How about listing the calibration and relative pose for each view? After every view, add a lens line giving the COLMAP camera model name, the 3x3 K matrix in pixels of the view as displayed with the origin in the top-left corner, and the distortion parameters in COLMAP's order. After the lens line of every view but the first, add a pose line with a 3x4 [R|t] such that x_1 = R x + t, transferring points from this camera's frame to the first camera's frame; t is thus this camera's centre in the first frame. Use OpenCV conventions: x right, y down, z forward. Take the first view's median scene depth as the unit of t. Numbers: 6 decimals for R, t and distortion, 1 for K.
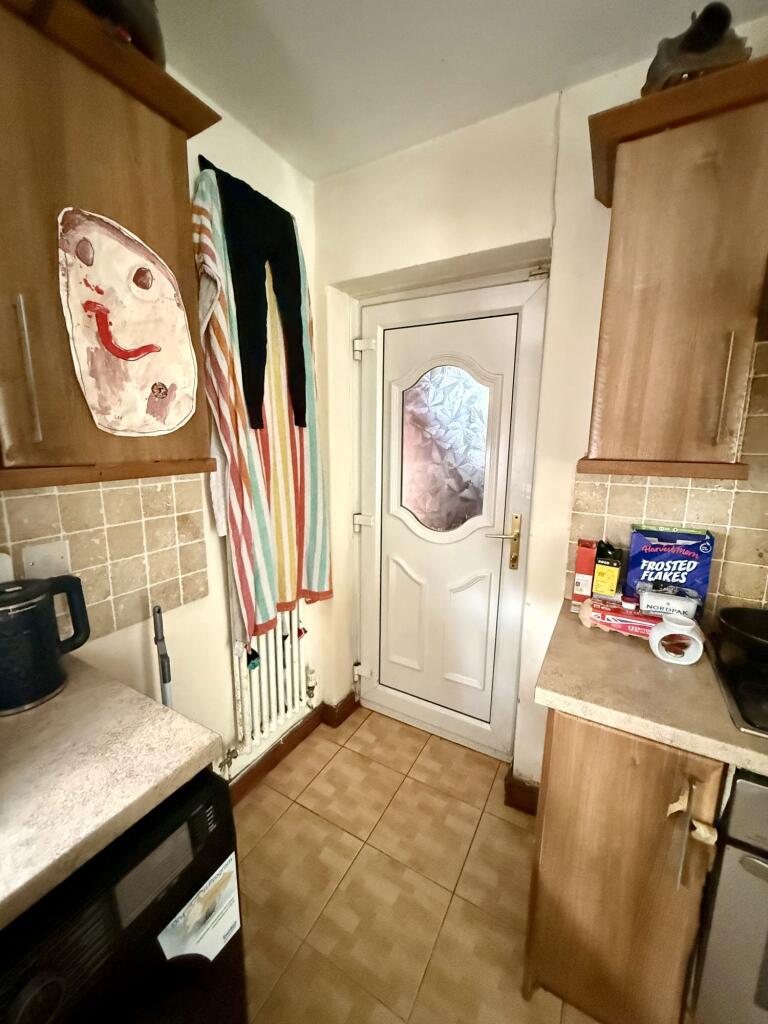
lens RADIAL K [[408.8, 0, 383.5], [0, 408.8, 507.7], [0, 0, 1]] dist [-0.000013, 0.000119]
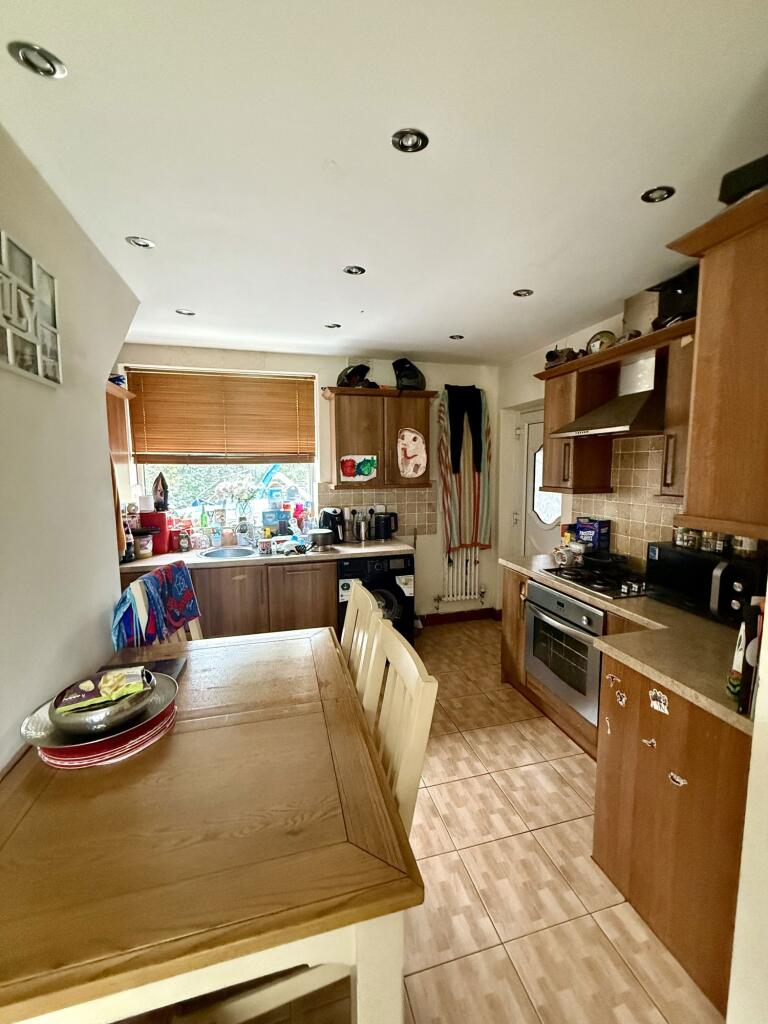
lens RADIAL K [[408.8, 0, 383.5], [0, 408.8, 507.7], [0, 0, 1]] dist [-0.000013, 0.000119]
pose [[0.702368, 0.058759, -0.709385, 1.915401], [-0.110762, 0.993470, -0.027377, 0.238377], [0.703144, 0.097801, 0.704289, -1.827391]]
